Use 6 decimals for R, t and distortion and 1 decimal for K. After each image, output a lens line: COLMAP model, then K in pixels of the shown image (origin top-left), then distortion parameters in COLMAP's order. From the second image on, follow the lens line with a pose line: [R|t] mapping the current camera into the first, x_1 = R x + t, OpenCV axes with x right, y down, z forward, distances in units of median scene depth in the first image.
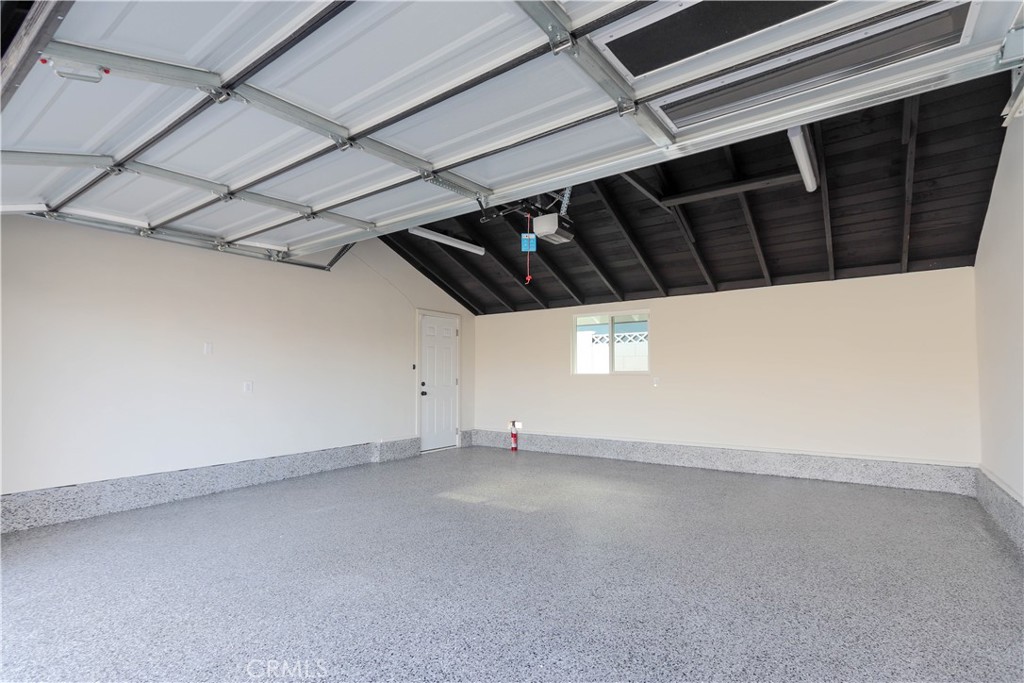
lens RADIAL K [[497.7, 0, 483.9], [0, 497.7, 343.4], [0, 0, 1]] dist [0.002120, 0.000771]
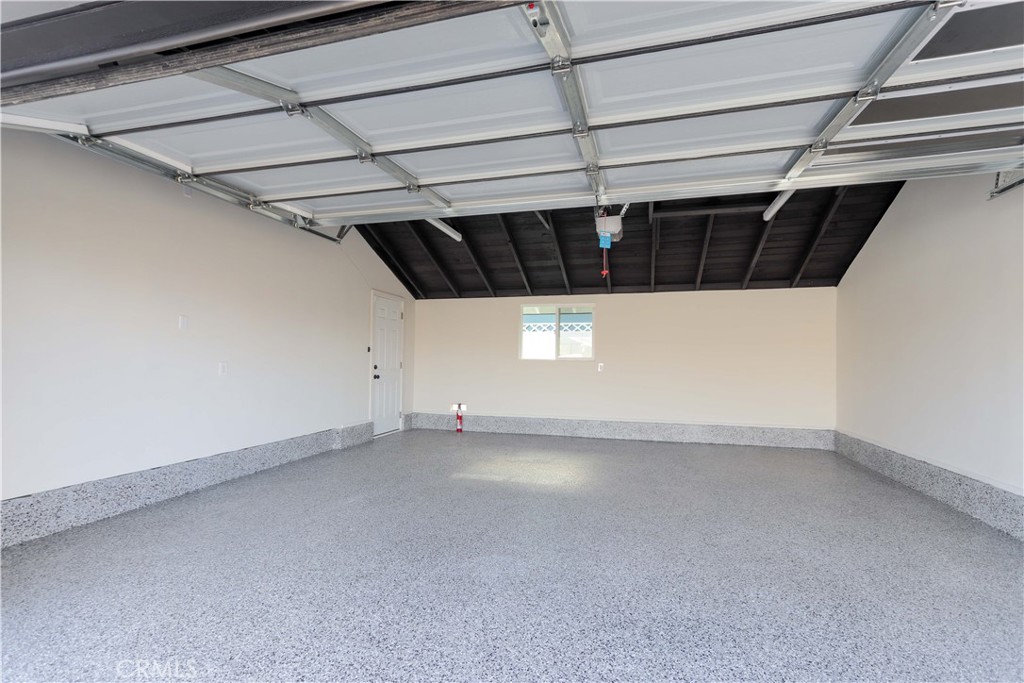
lens RADIAL K [[481.1, 0, 514.0], [0, 481.1, 340.0], [0, 0, 1]] dist [0.002468, 0.000987]
pose [[0.936881, 0.028836, 0.348457, -0.225561], [-0.036689, 0.999199, 0.015958, 0.004643], [-0.347718, -0.027735, 0.937189, 0.032342]]
